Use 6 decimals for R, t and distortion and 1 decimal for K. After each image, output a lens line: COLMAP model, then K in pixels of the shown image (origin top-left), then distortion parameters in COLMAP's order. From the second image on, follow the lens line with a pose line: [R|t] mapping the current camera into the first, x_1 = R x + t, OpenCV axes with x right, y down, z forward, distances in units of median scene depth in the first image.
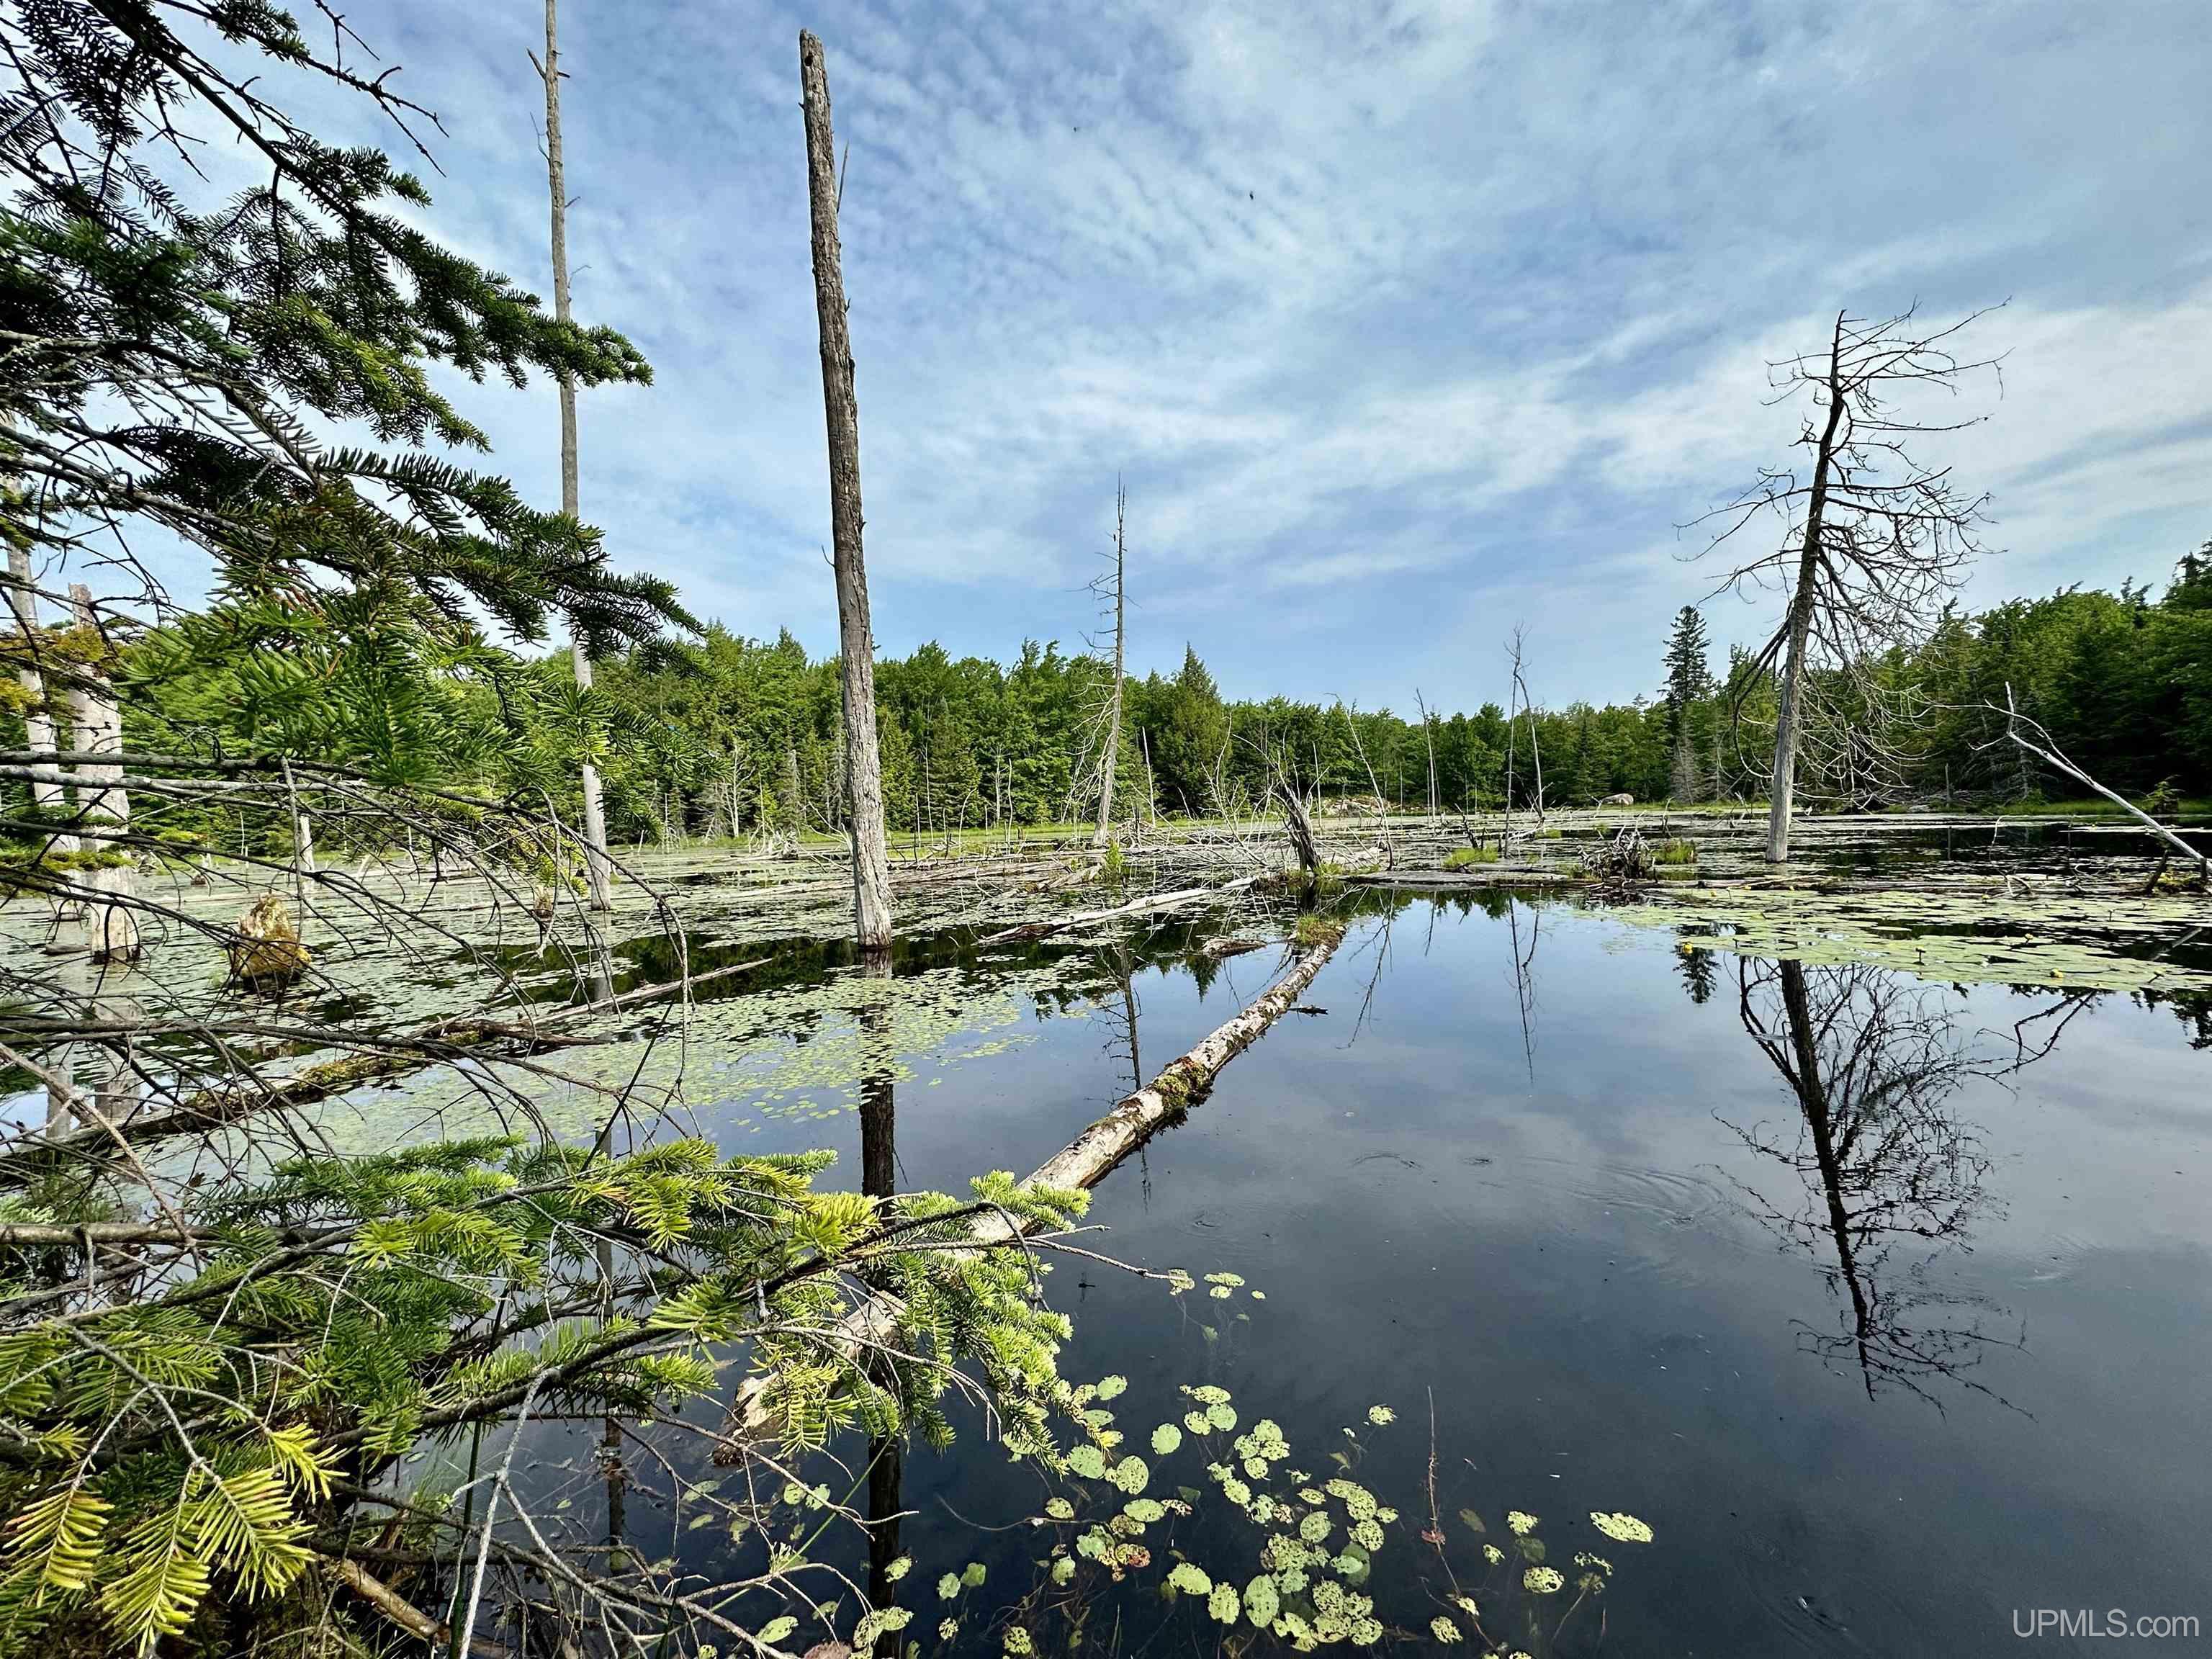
lens RADIAL K [[878.2, 0, 1109.8], [0, 878.2, 826.3], [0, 0, 1]] dist [-0.003120, 0.000313]
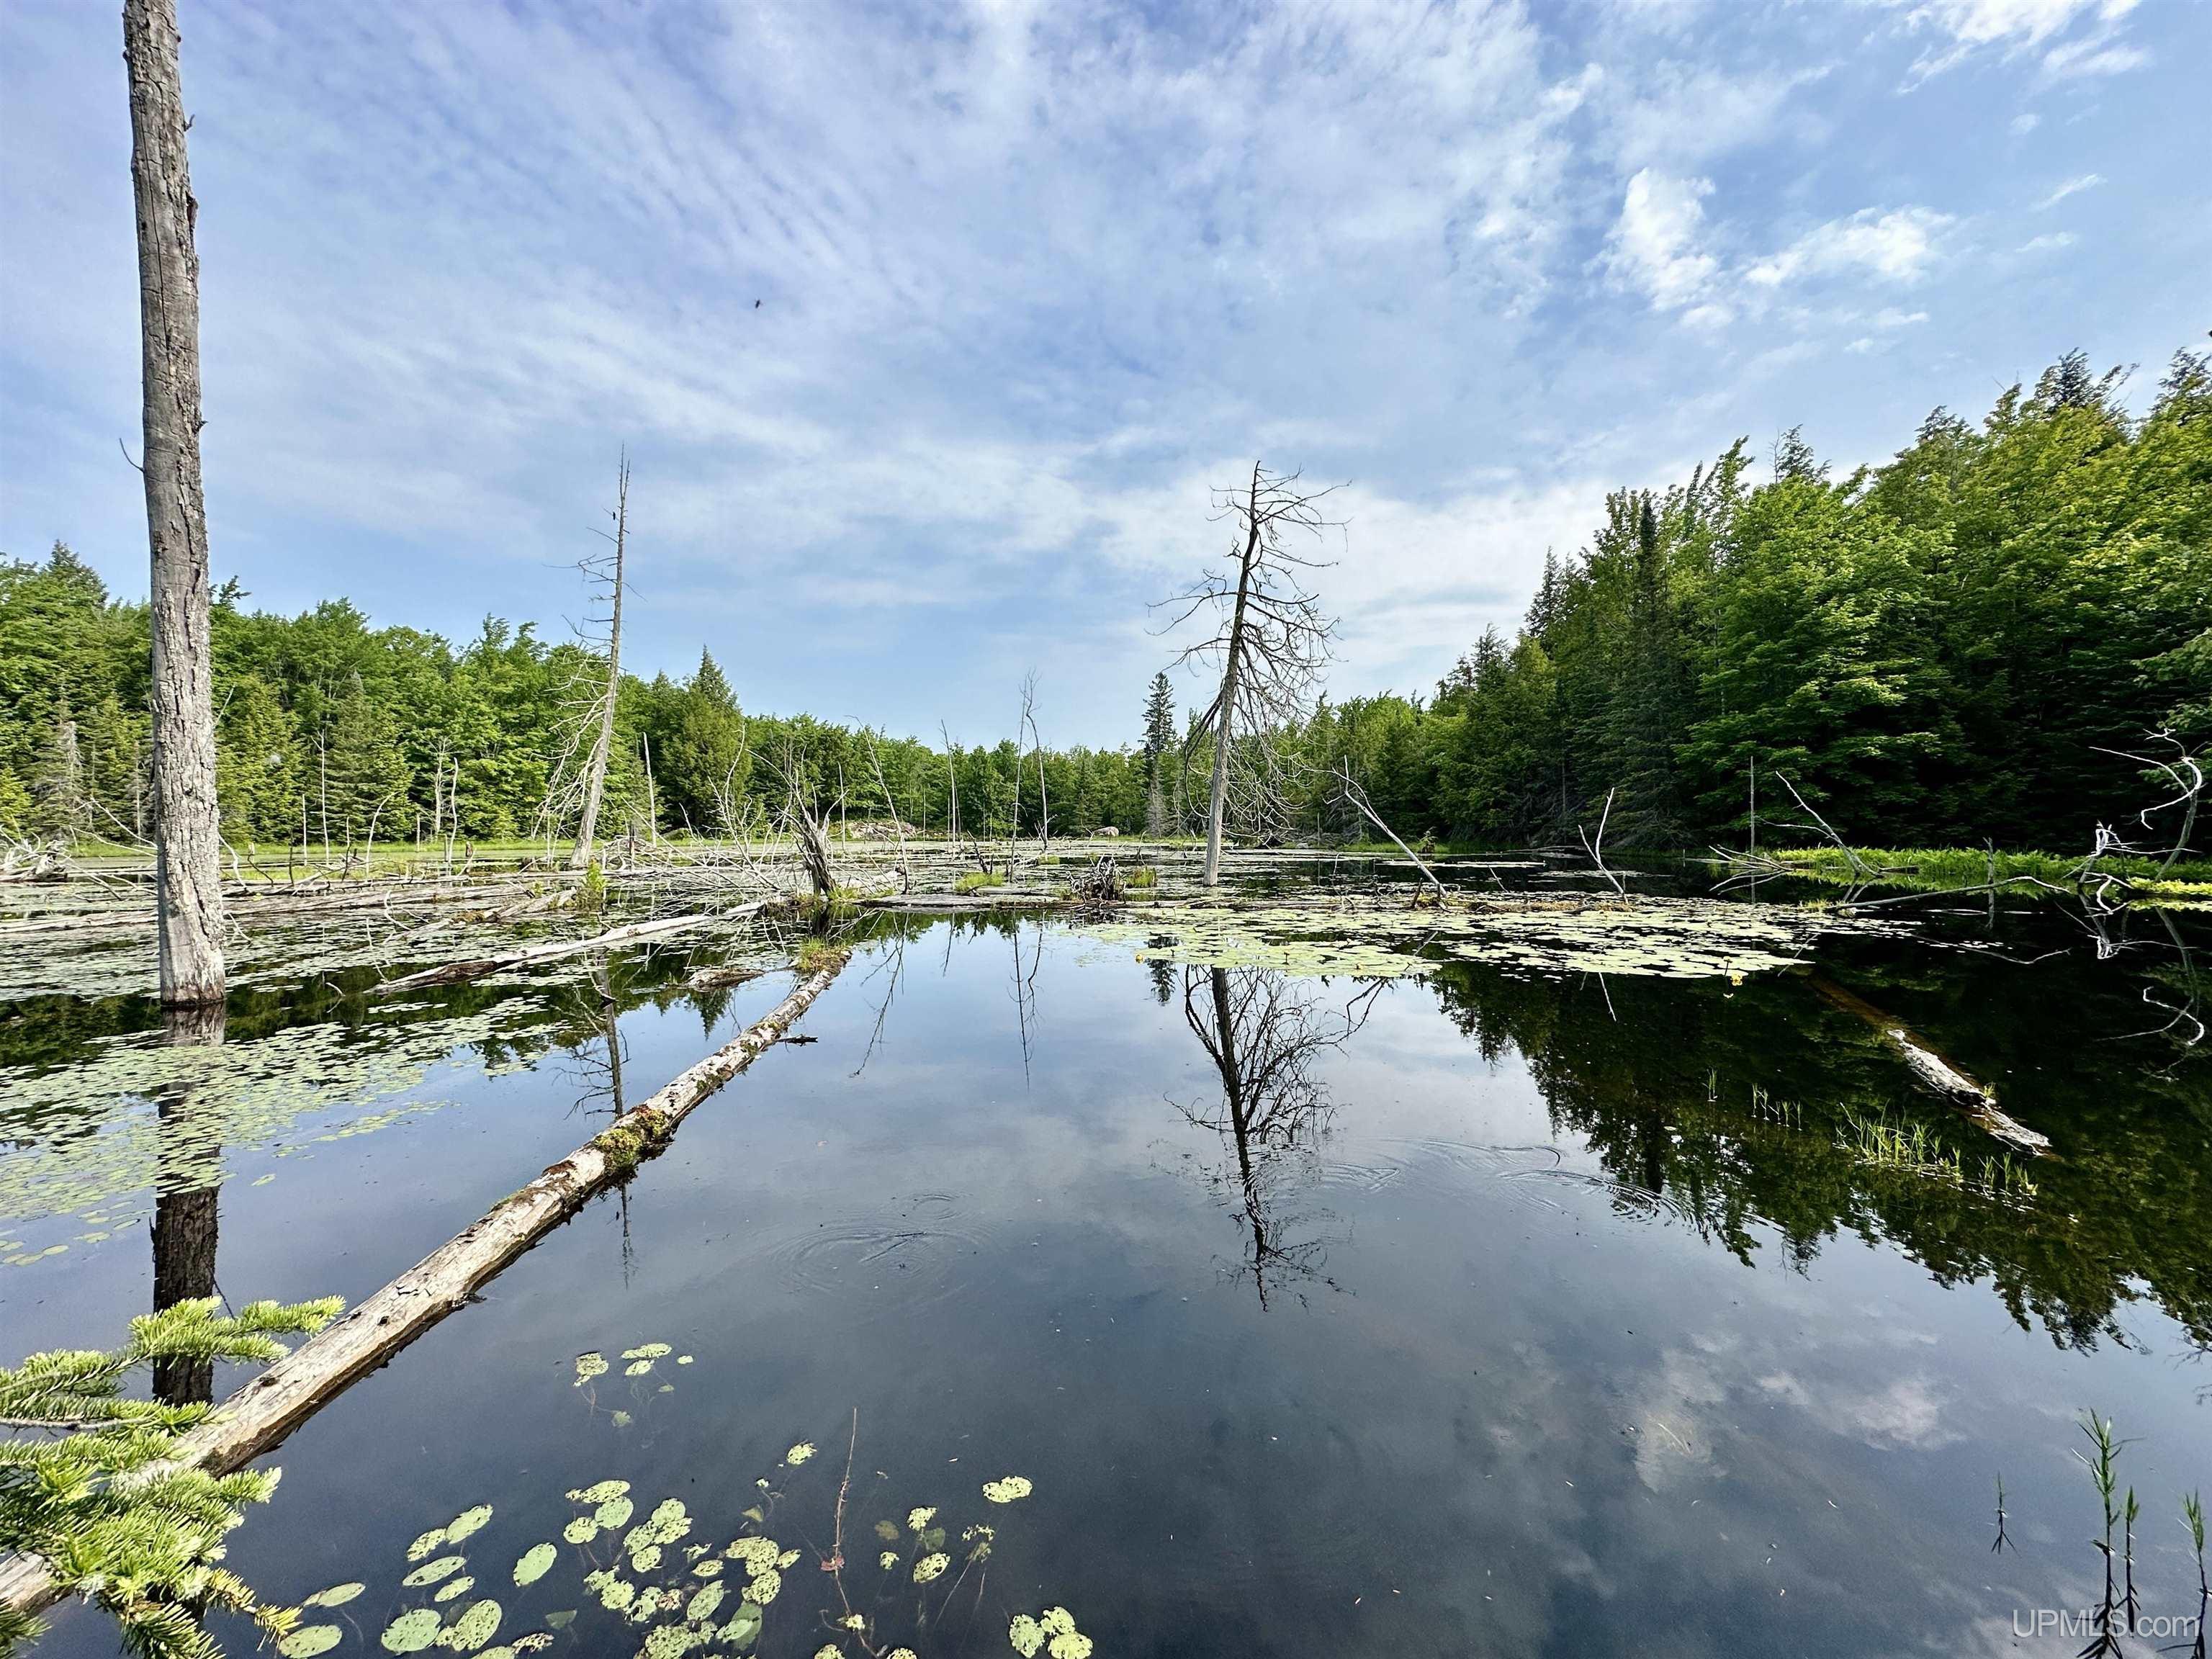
lens RADIAL K [[878.2, 0, 1109.8], [0, 878.2, 826.3], [0, 0, 1]] dist [-0.003120, 0.000313]
pose [[0.864361, 0.034654, 0.501677, 0.005607], [-0.021131, 0.999245, -0.032618, -0.000136], [-0.502428, 0.017593, 0.864440, -0.001761]]
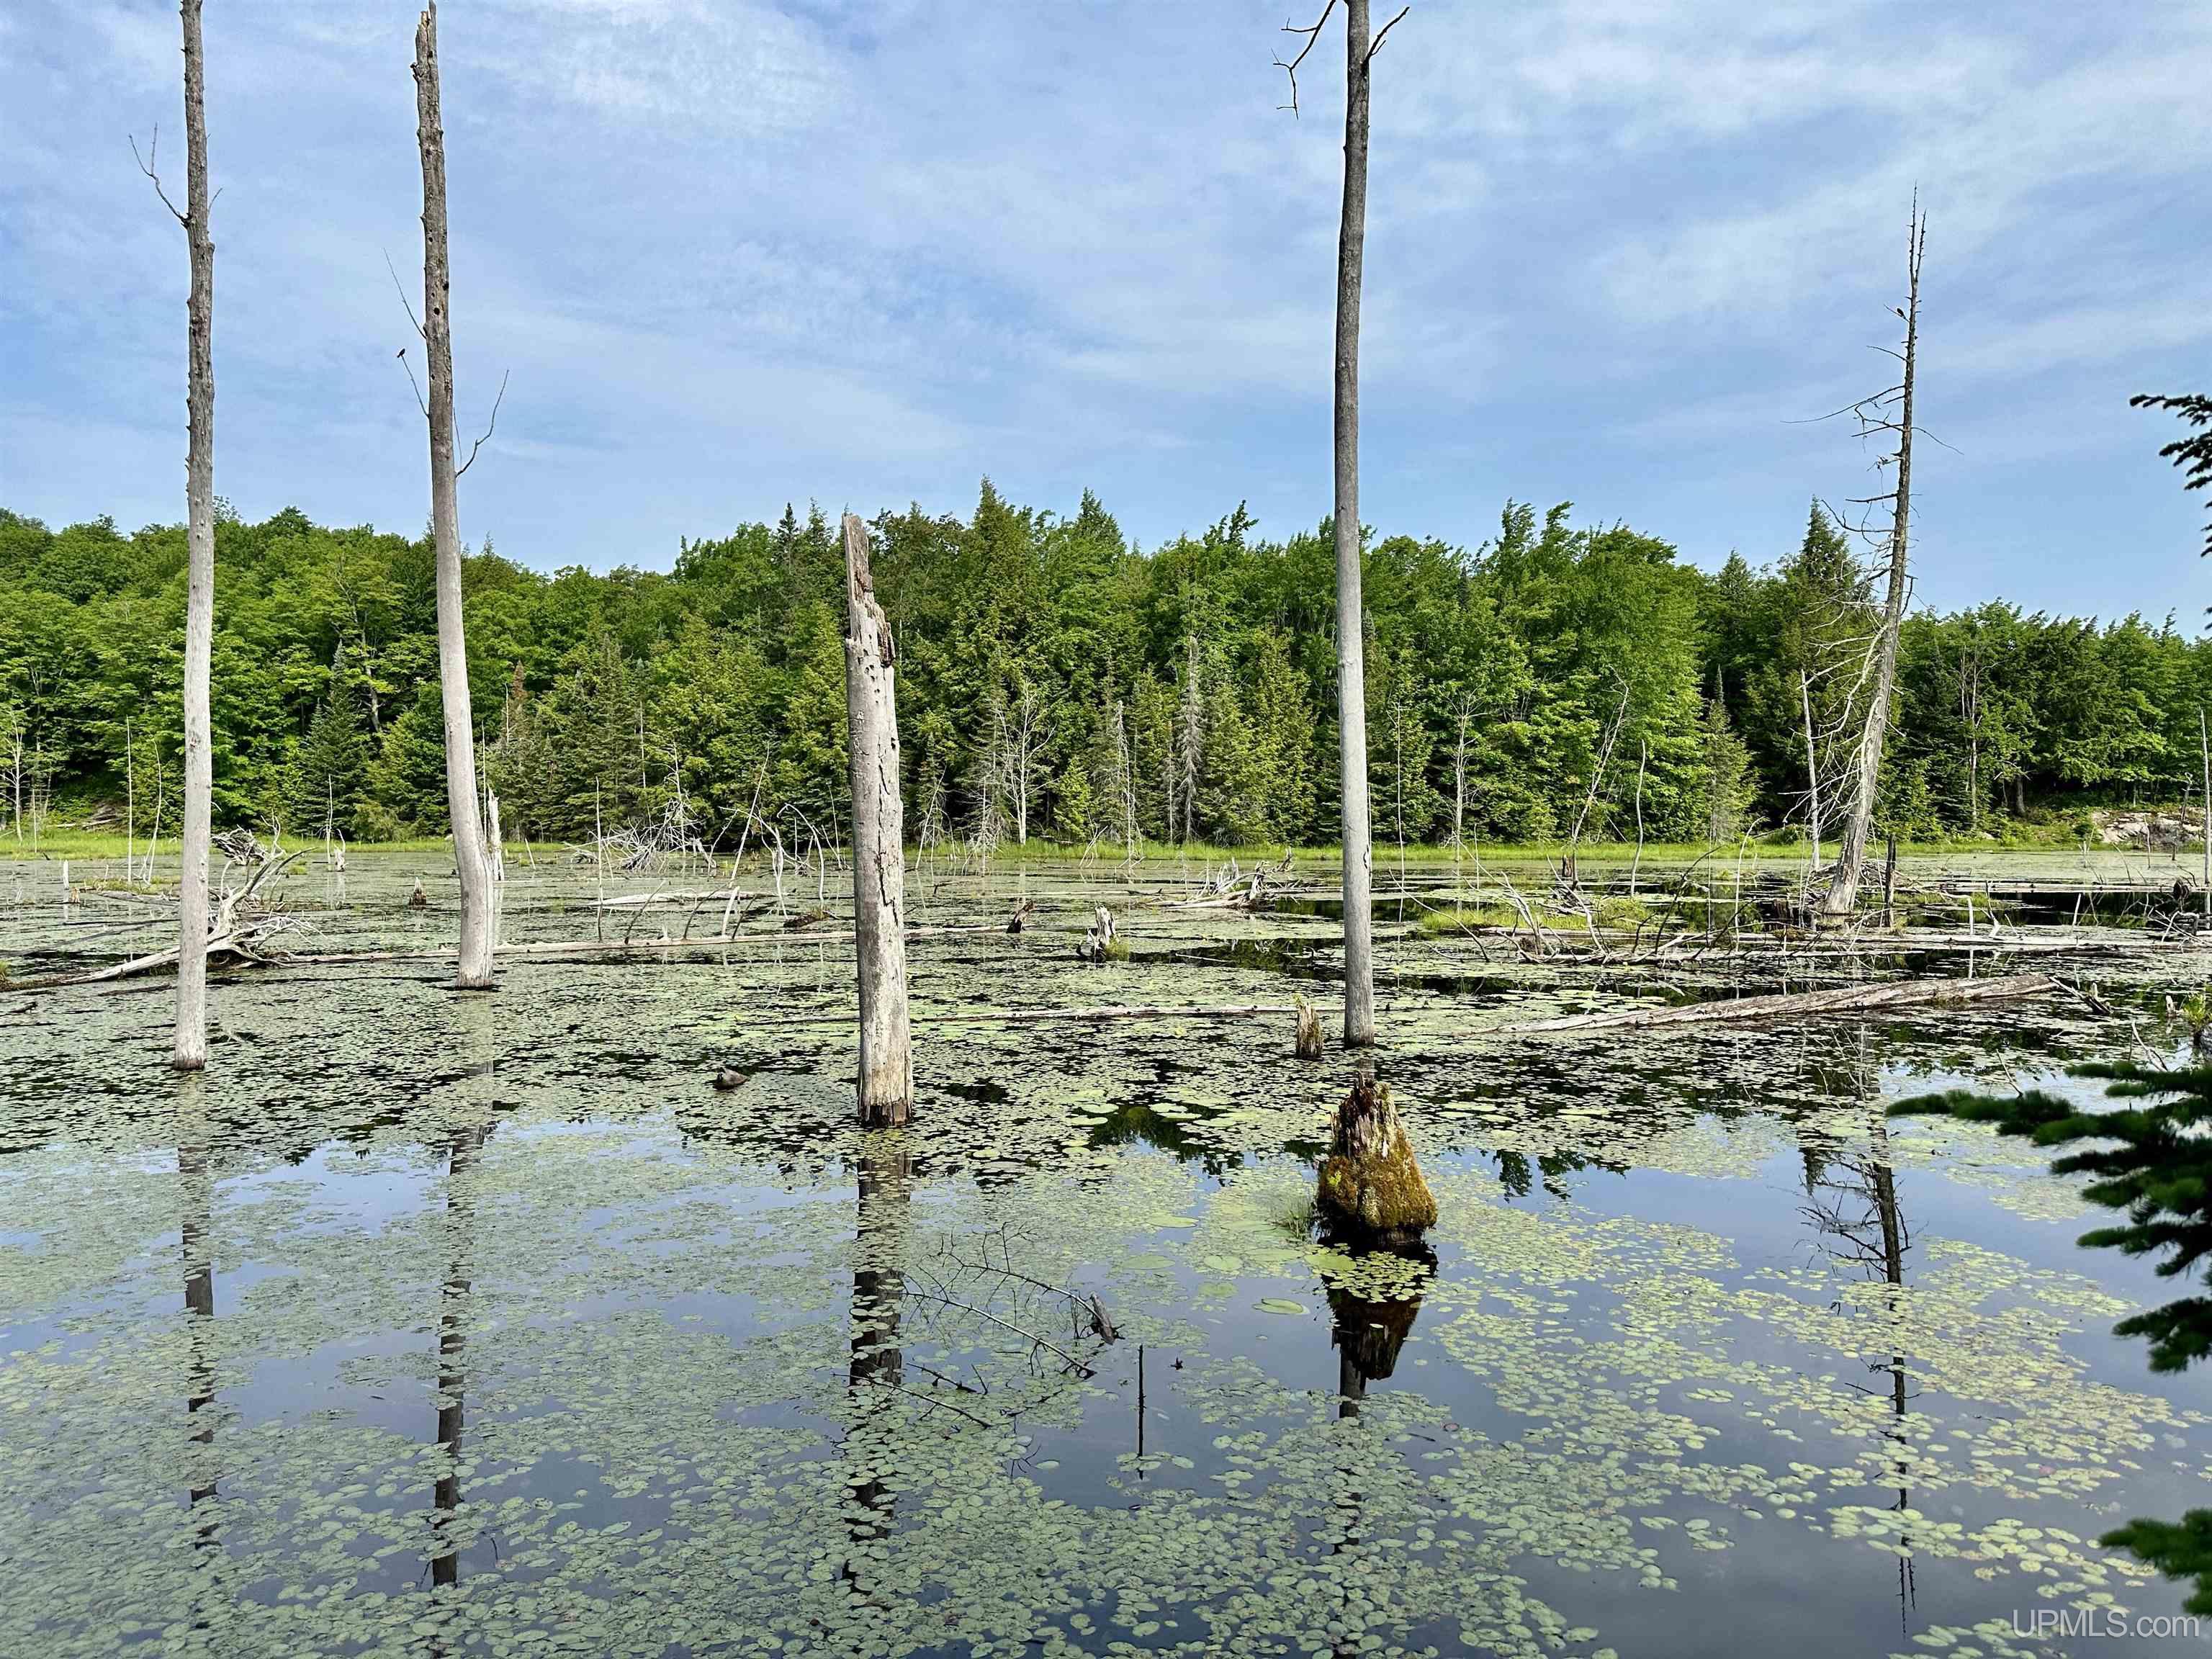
lens RADIAL K [[1541.1, 0, 1117.3], [0, 1541.1, 833.3], [0, 0, 1]] dist [0.097137, -0.123326]
pose [[0.963401, 0.041771, -0.264790, -0.202834], [-0.040321, 0.999127, 0.010913, -0.021679], [0.265015, 0.000163, 0.964244, -0.000143]]
